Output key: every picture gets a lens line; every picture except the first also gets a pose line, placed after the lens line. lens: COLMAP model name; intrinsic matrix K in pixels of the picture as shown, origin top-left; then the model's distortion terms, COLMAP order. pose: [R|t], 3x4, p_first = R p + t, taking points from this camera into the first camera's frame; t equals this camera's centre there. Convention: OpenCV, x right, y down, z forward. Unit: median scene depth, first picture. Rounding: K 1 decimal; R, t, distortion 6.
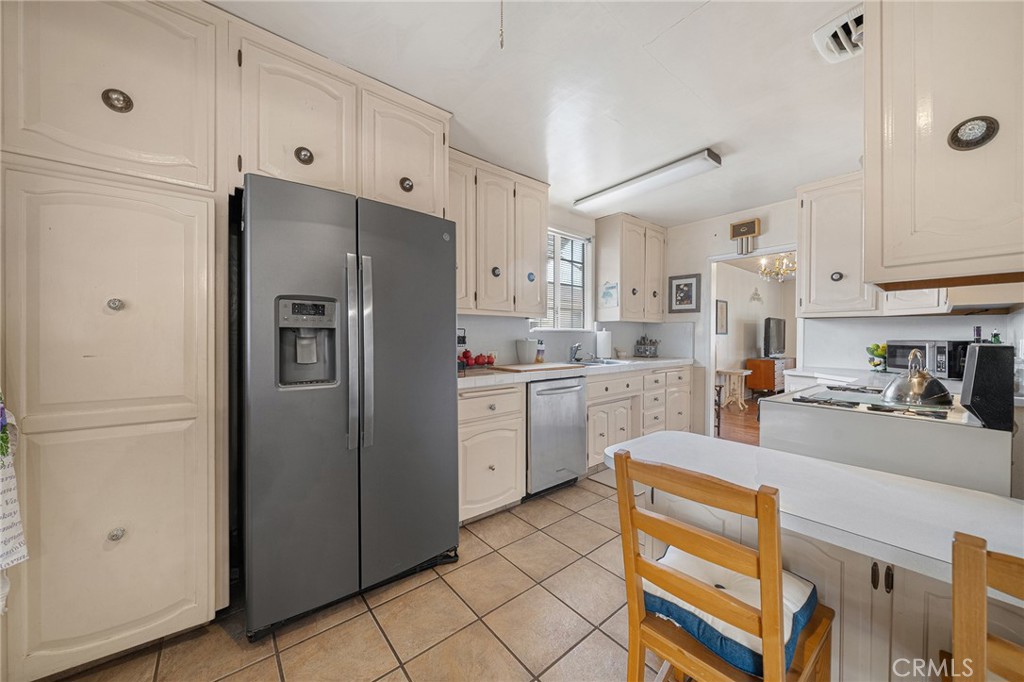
lens RADIAL K [[357.6, 0, 504.5], [0, 357.6, 341.7], [0, 0, 1]] dist [-0.000101, 0.000025]
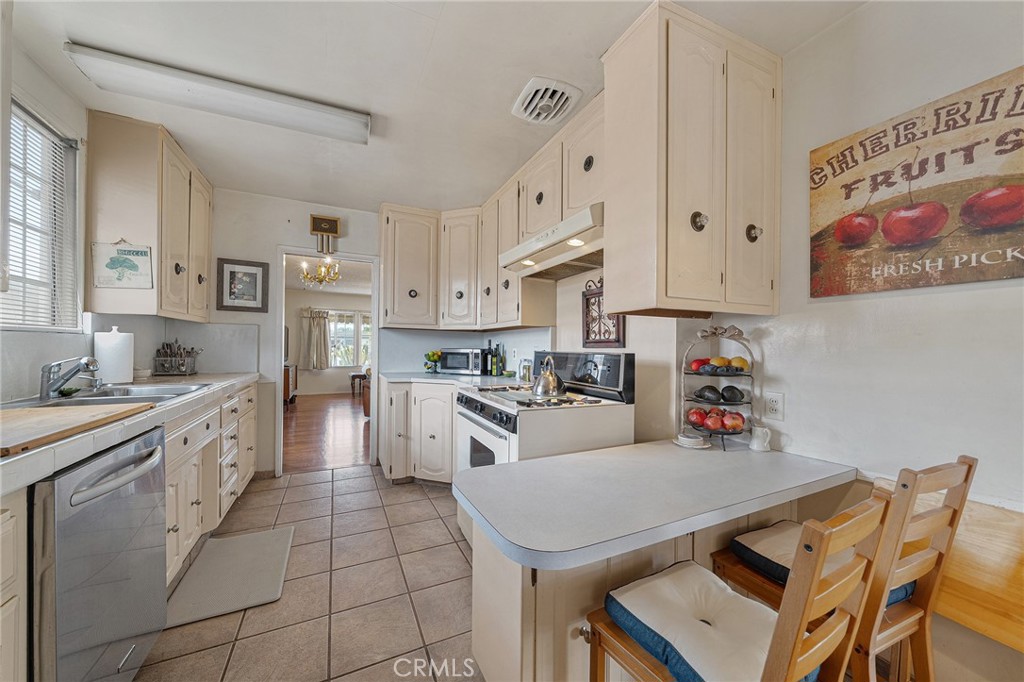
lens RADIAL K [[357.6, 0, 504.5], [0, 357.6, 341.7], [0, 0, 1]] dist [-0.000101, 0.000025]
pose [[0.241435, 0.012092, 0.970342, -0.090369], [0.002757, 0.999910, -0.013146, -0.007460], [-0.970413, 0.005849, 0.241380, 0.325227]]
